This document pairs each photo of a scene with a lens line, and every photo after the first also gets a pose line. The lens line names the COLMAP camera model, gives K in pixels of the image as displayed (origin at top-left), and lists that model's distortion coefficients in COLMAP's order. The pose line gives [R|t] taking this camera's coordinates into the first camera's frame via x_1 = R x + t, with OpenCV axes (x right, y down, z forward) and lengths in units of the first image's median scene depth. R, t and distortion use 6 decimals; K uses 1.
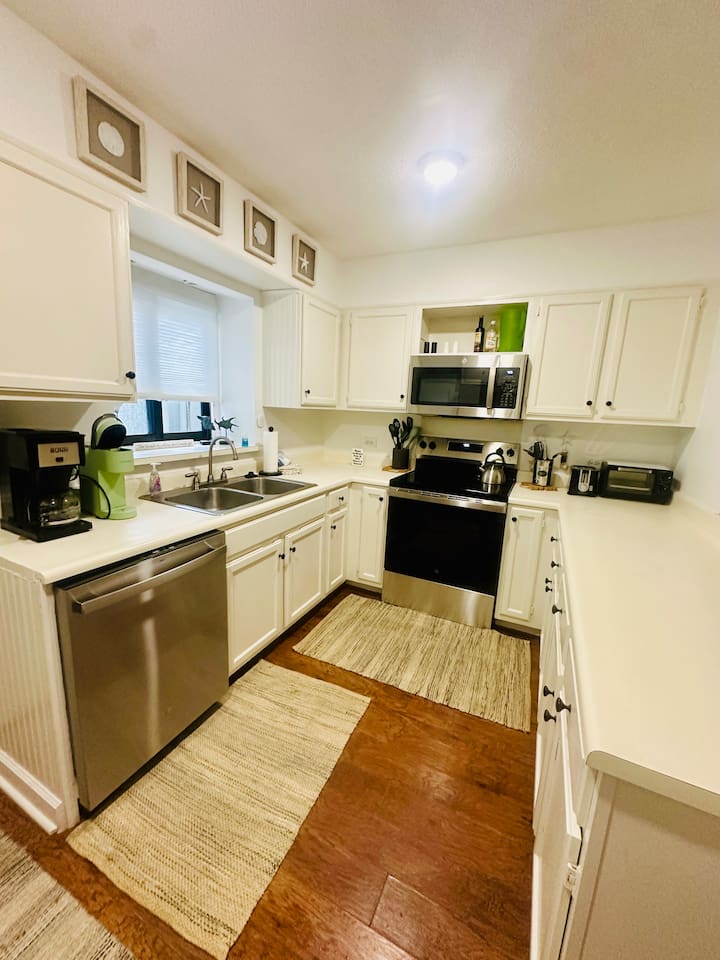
lens RADIAL K [[380.0, 0, 359.5], [0, 380.0, 480.4], [0, 0, 1]] dist [0.001099, -0.000007]
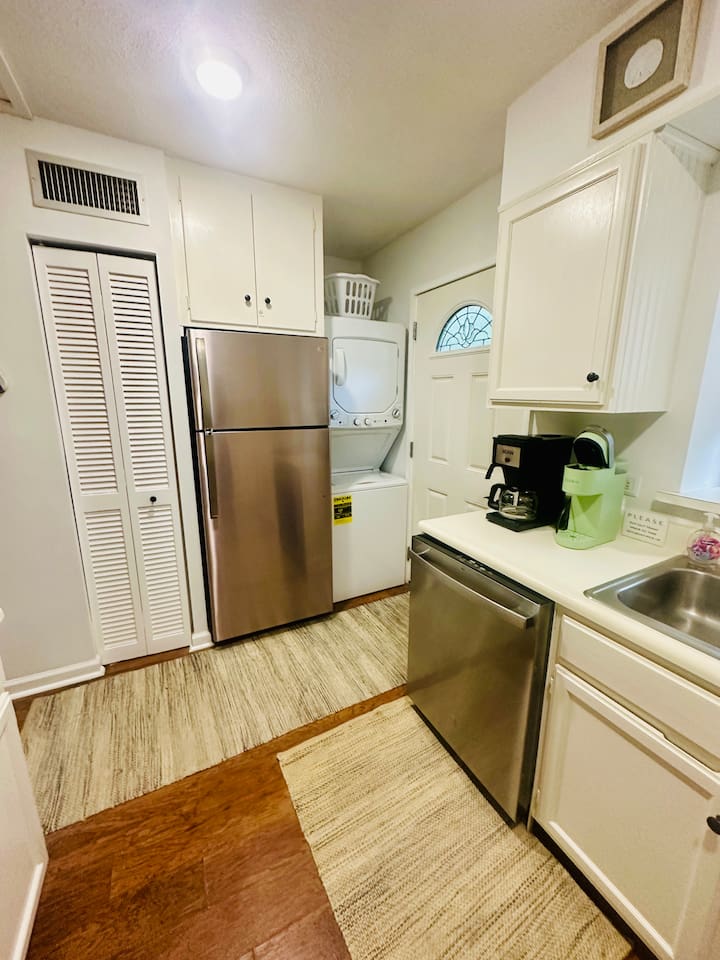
lens RADIAL K [[380.0, 0, 359.4], [0, 380.0, 477.1], [0, 0, 1]] dist [0.001099, -0.000007]
pose [[-0.597734, 0.125260, -0.791848, 0.372588], [-0.178616, 0.942084, 0.283855, -0.236187], [0.781543, 0.311107, -0.540743, 1.199995]]
